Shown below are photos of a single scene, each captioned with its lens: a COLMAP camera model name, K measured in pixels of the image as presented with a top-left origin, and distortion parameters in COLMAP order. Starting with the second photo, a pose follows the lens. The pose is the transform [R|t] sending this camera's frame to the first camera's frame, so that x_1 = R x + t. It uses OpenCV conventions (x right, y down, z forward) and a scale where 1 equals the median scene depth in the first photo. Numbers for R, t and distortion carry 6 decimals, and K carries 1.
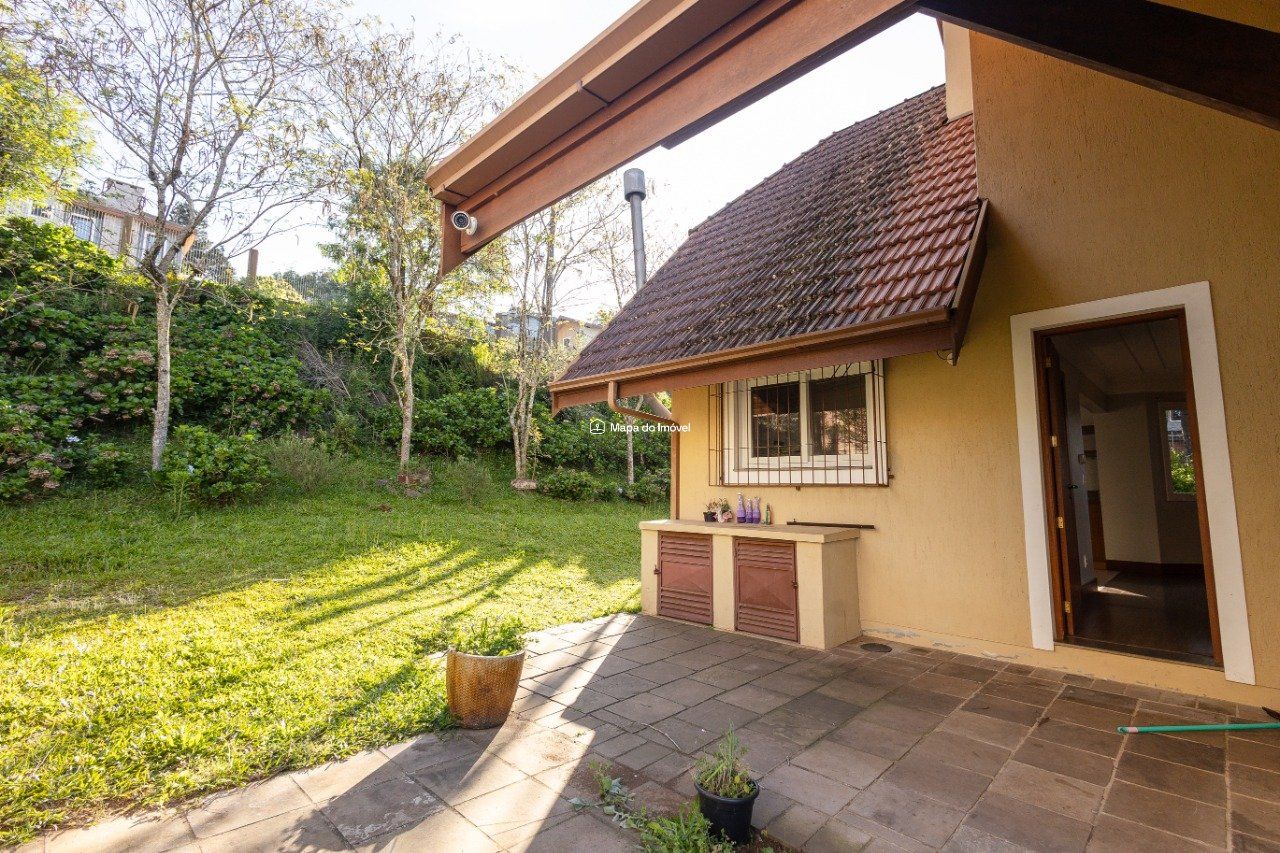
lens RADIAL K [[590.3, 0, 623.0], [0, 590.3, 426.4], [0, 0, 1]] dist [0.017623, 0.000122]
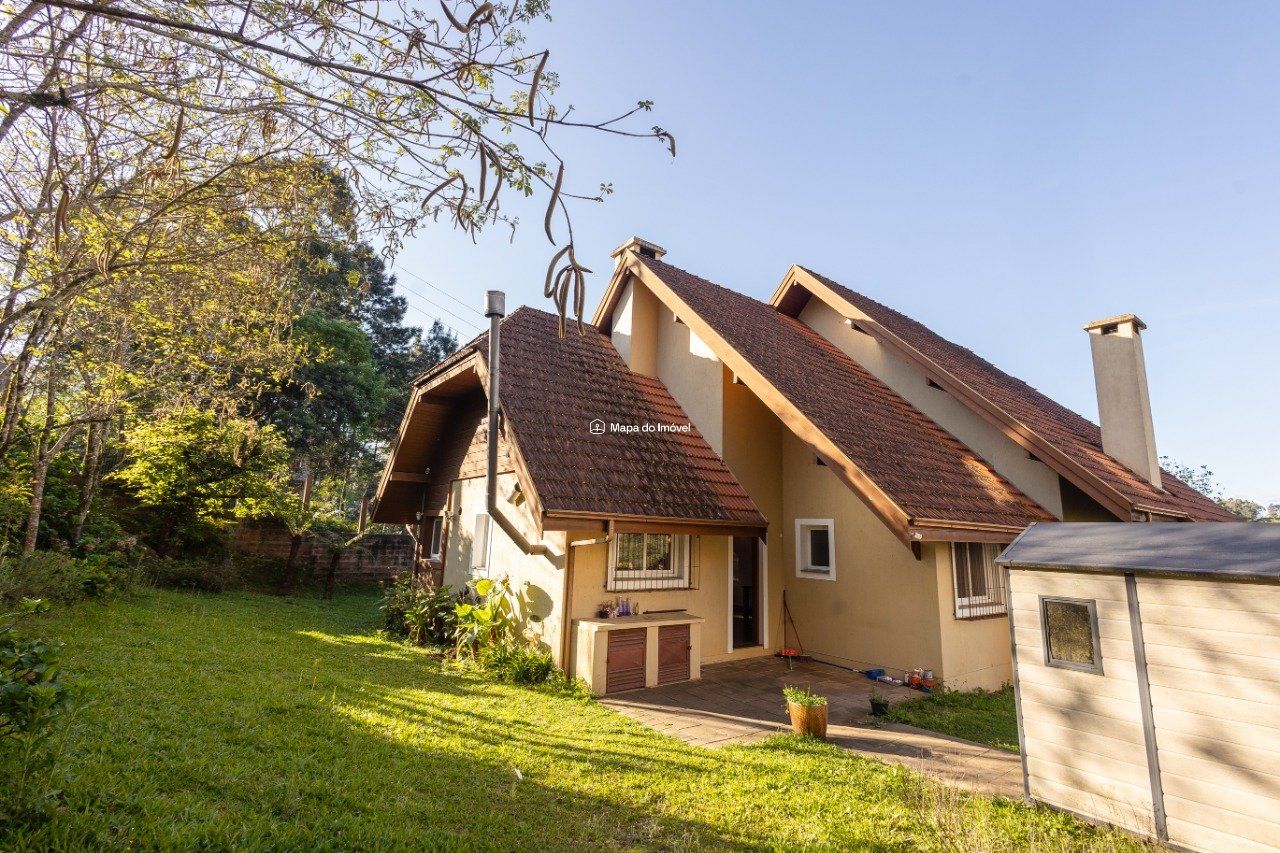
lens RADIAL K [[581.6, 0, 640.0], [0, 581.6, 426.5], [0, 0, 1]] dist [0.010708, -0.000015]
pose [[0.128821, 0.183286, 0.974583, -1.498211], [-0.134208, 0.976952, -0.165992, -0.082384], [-0.982544, -0.109414, 0.150450, 0.850442]]
